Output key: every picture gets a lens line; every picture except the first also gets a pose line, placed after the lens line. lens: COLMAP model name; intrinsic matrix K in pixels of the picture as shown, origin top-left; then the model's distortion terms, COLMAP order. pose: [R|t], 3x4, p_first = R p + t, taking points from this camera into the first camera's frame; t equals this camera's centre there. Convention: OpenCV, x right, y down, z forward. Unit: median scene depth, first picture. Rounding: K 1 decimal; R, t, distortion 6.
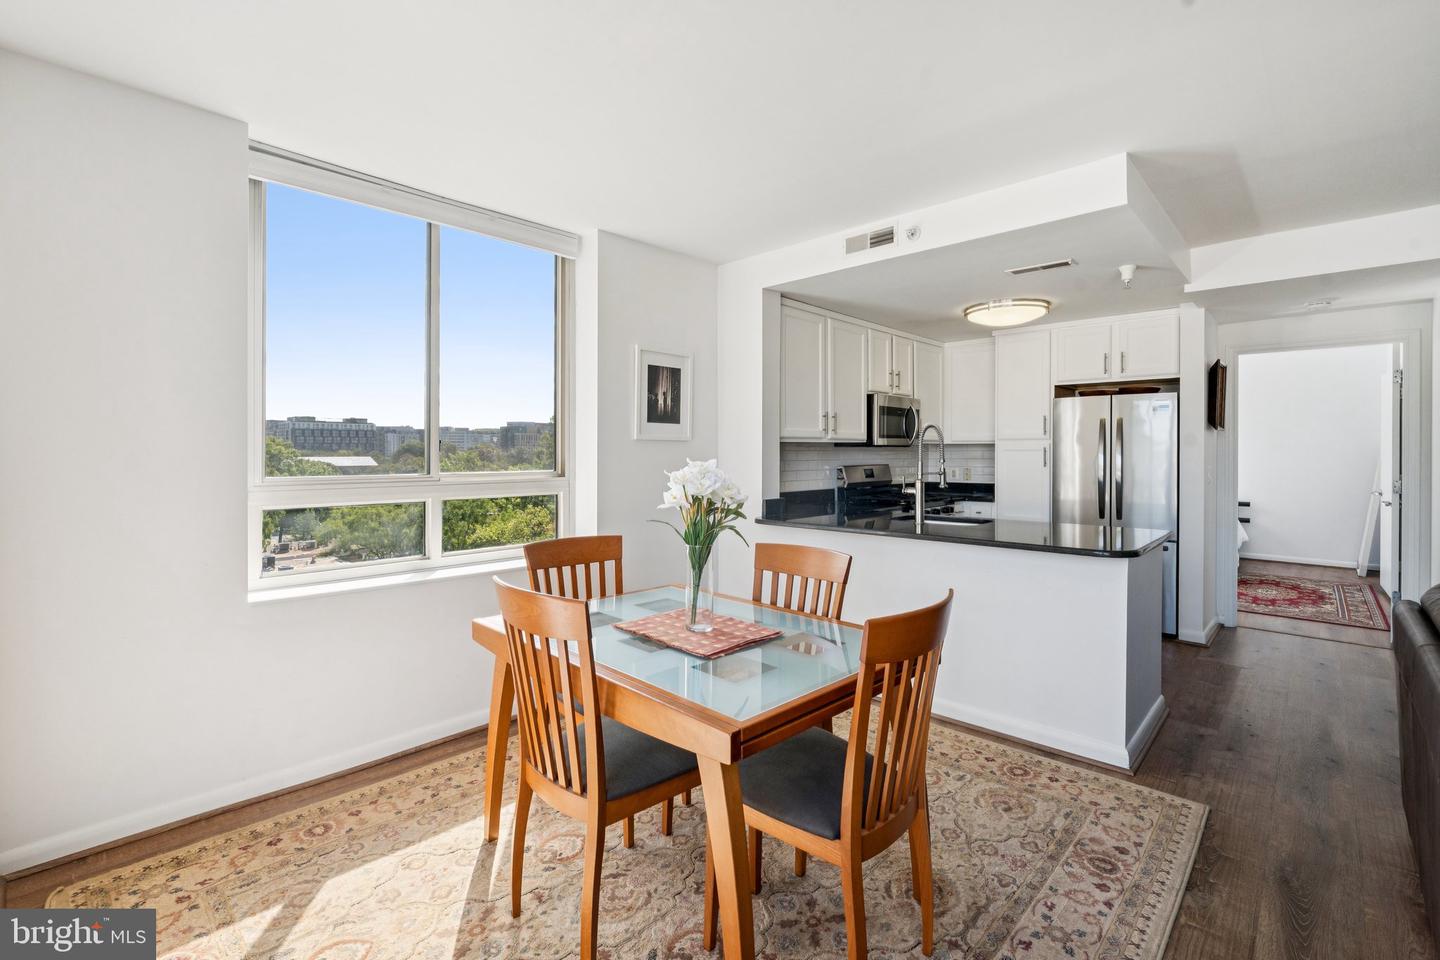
lens RADIAL K [[649.3, 0, 719.4], [0, 649.3, 450.3], [0, 0, 1]] dist [-0.001043, -0.000105]
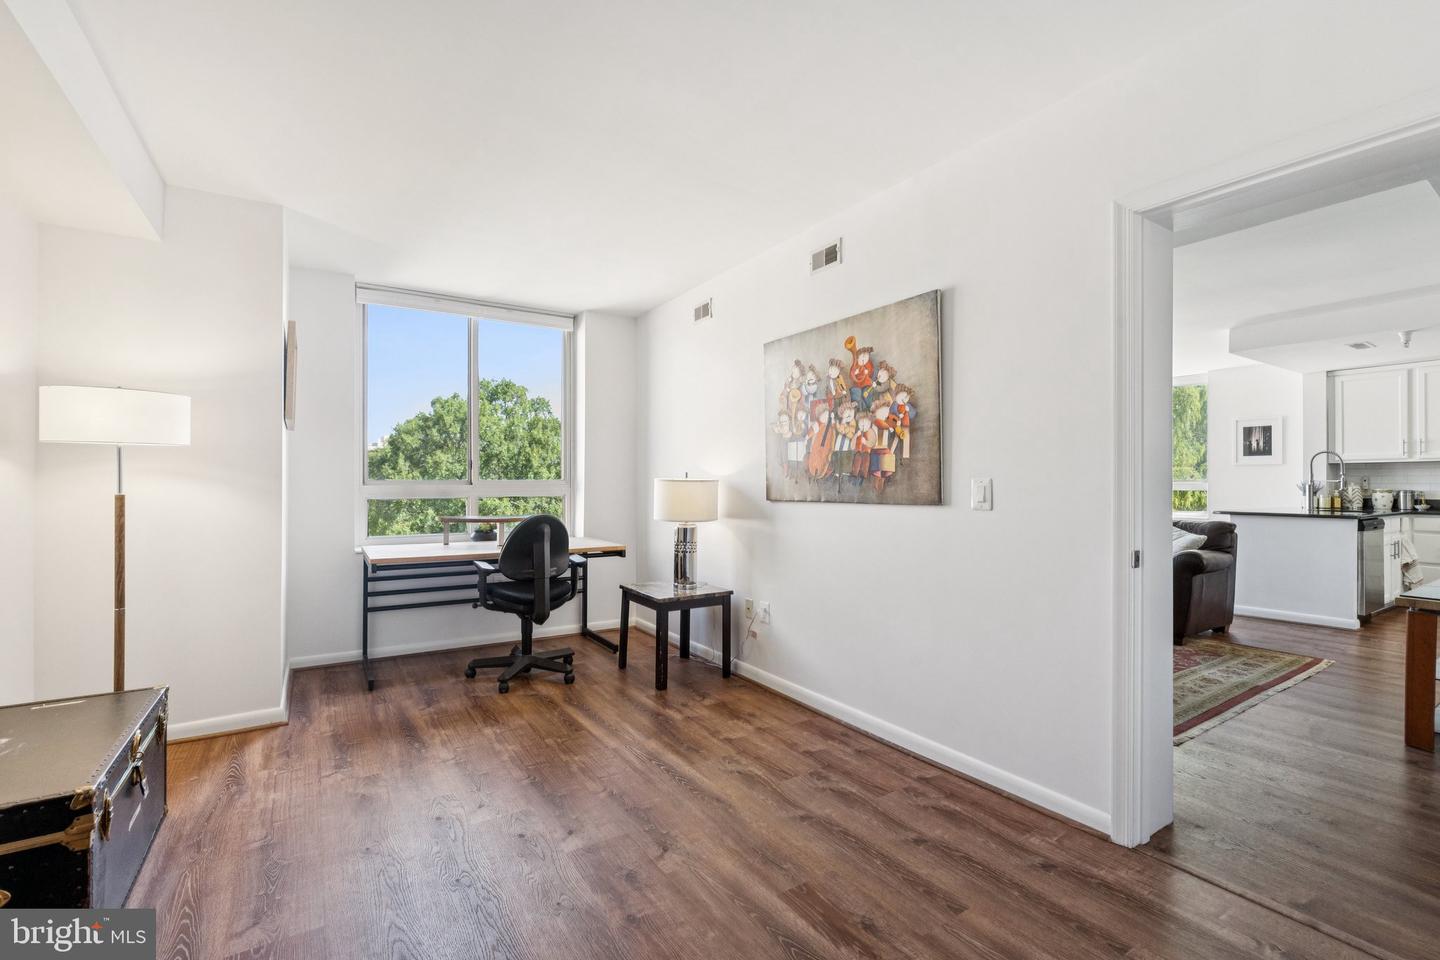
lens RADIAL K [[632.7, 0, 708.8], [0, 632.7, 479.2], [0, 0, 1]] dist [-0.004636, -0.000635]
pose [[-0.260769, -0.003023, -0.965397, 1.708325], [-0.003758, 0.999991, -0.002116, 0.030638], [0.965394, 0.003076, -0.260778, -0.070246]]
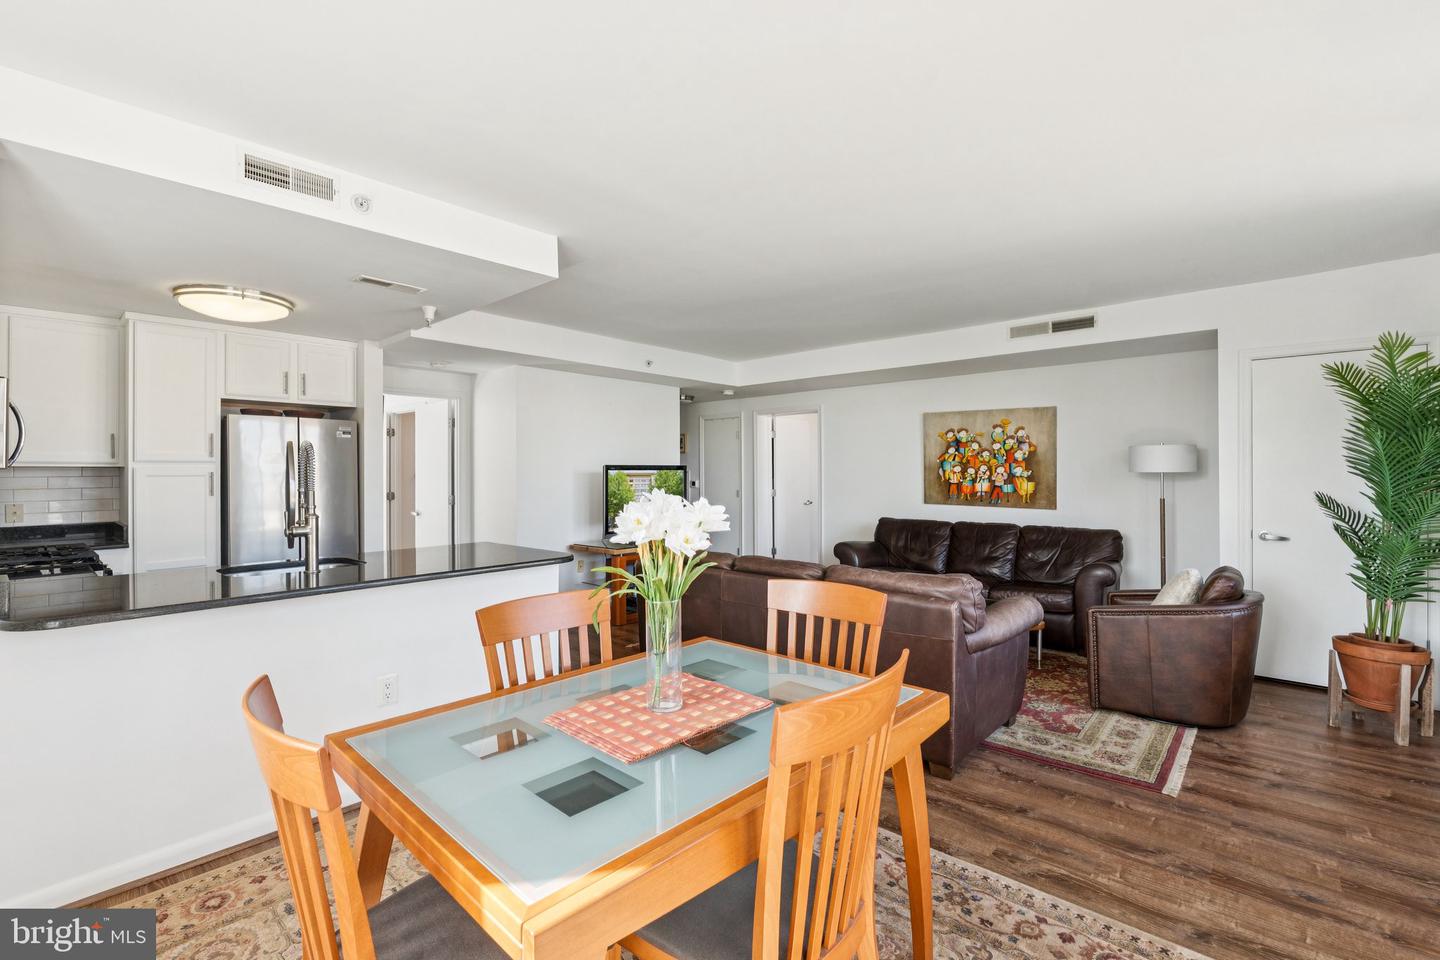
lens RADIAL K [[636.4, 0, 716.7], [0, 636.4, 472.4], [0, 0, 1]] dist [-0.001069, -0.000260]
pose [[-0.007015, -0.001123, 0.999975, -0.325436], [0.002463, 0.999996, 0.001140, -0.003462], [-0.999972, 0.002471, -0.007013, 0.383852]]
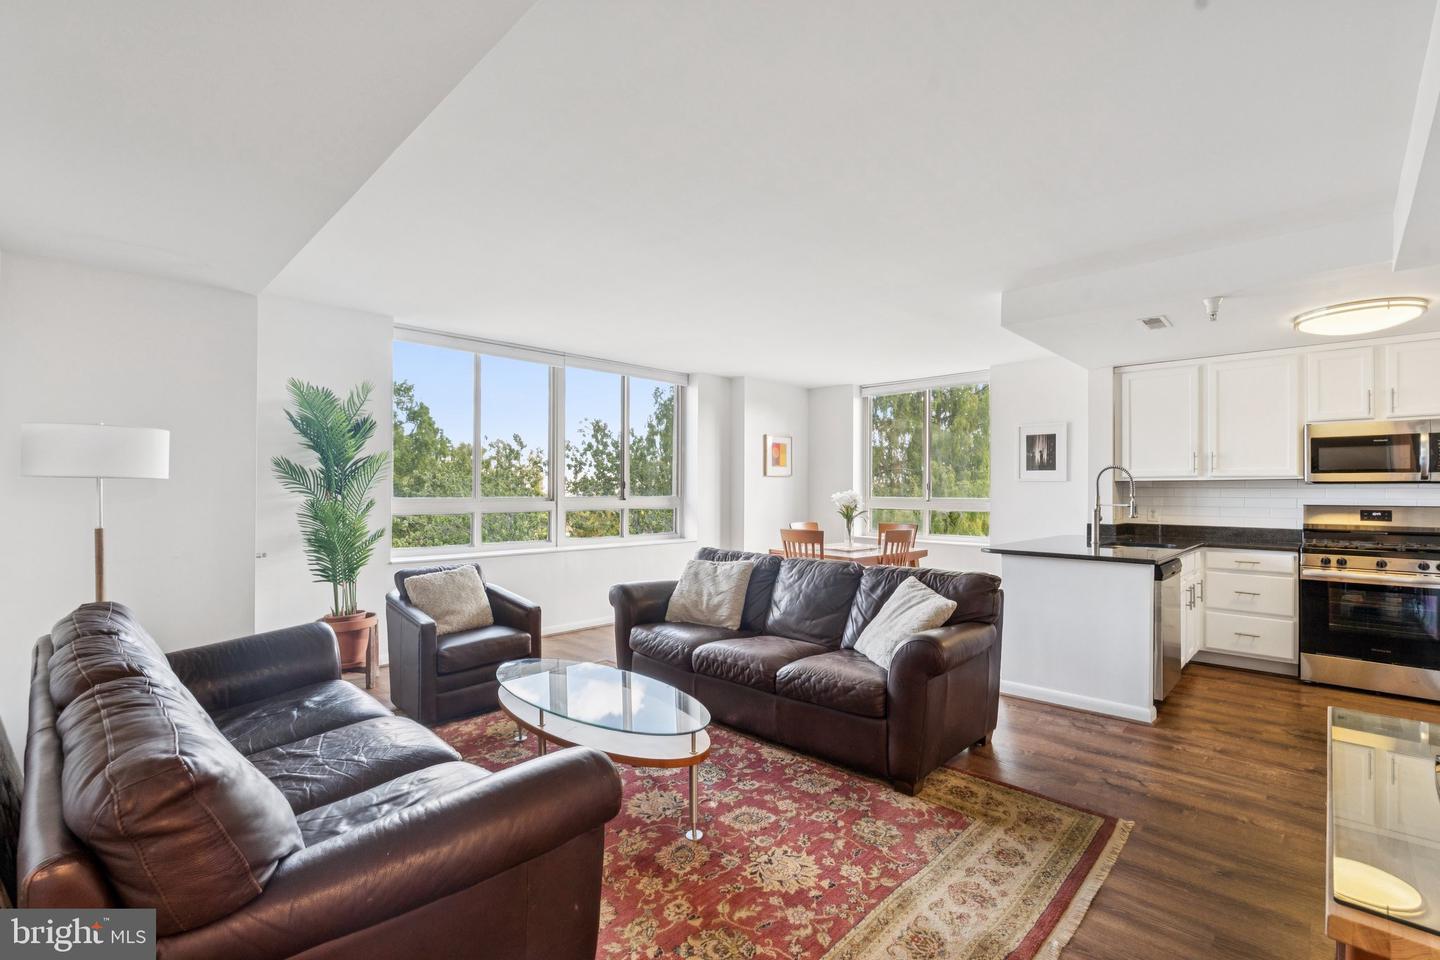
lens RADIAL K [[649.8, 0, 715.2], [0, 649.8, 486.7], [0, 0, 1]] dist [-0.000393, -0.000529]
pose [[-0.028333, -0.006317, -0.999579, 1.203158], [-0.004994, 0.999968, -0.006178, 0.009227], [0.999586, 0.004817, -0.028364, 0.200373]]
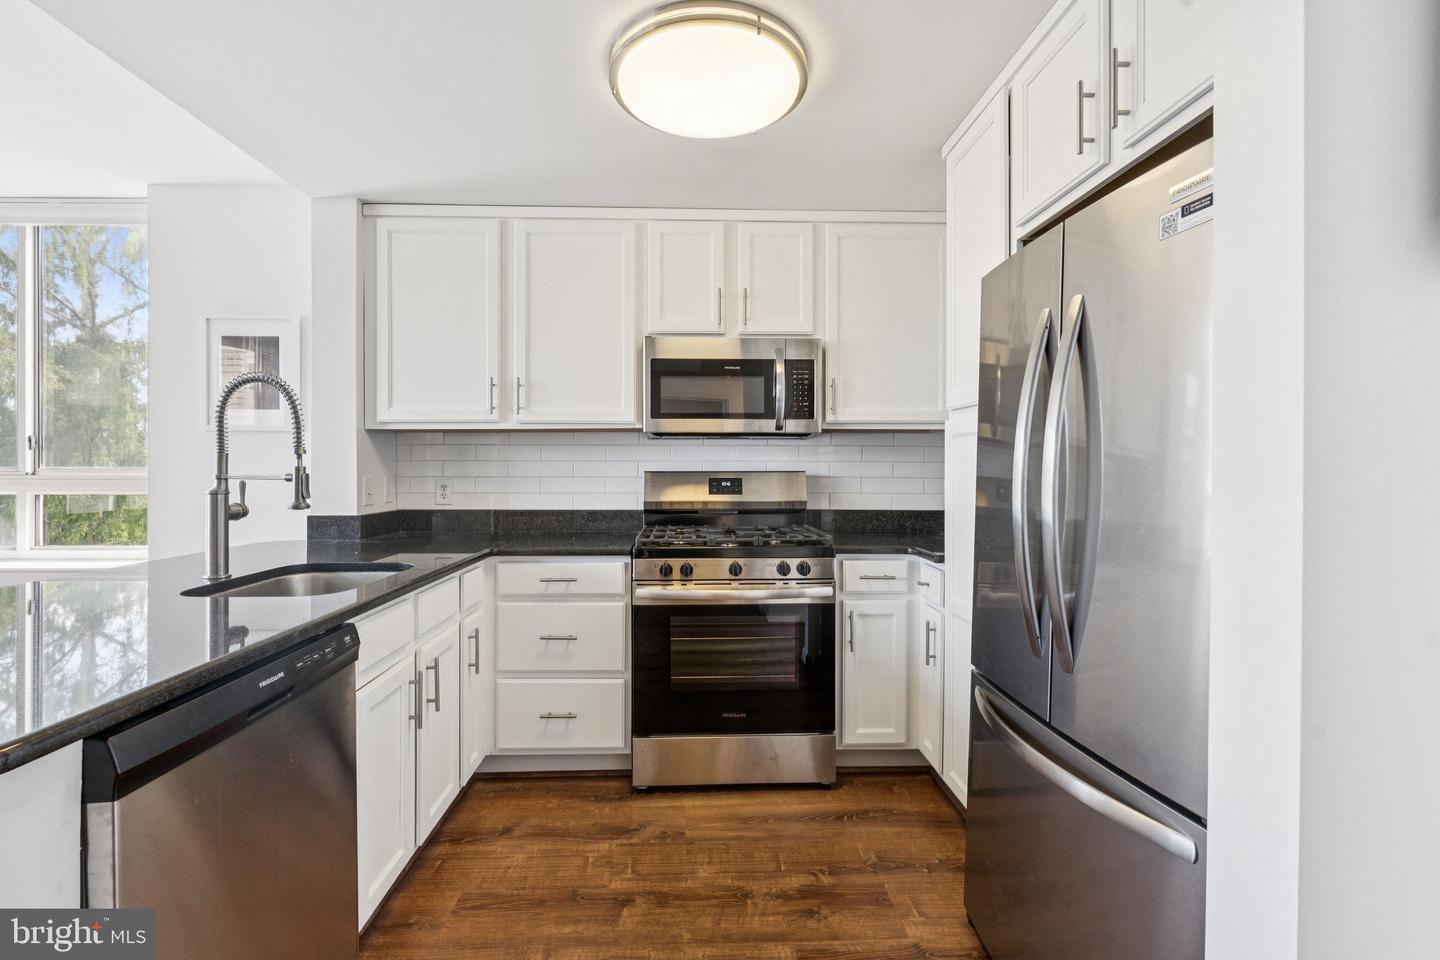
lens RADIAL K [[630.1, 0, 719.4], [0, 630.1, 469.2], [0, 0, 1]] dist [-0.003908, -0.000279]
pose [[0.701627, 0.006113, -0.712518, 0.676022], [-0.001539, 0.999974, 0.007063, 0.019547], [0.712542, -0.003859, 0.701618, 0.689499]]
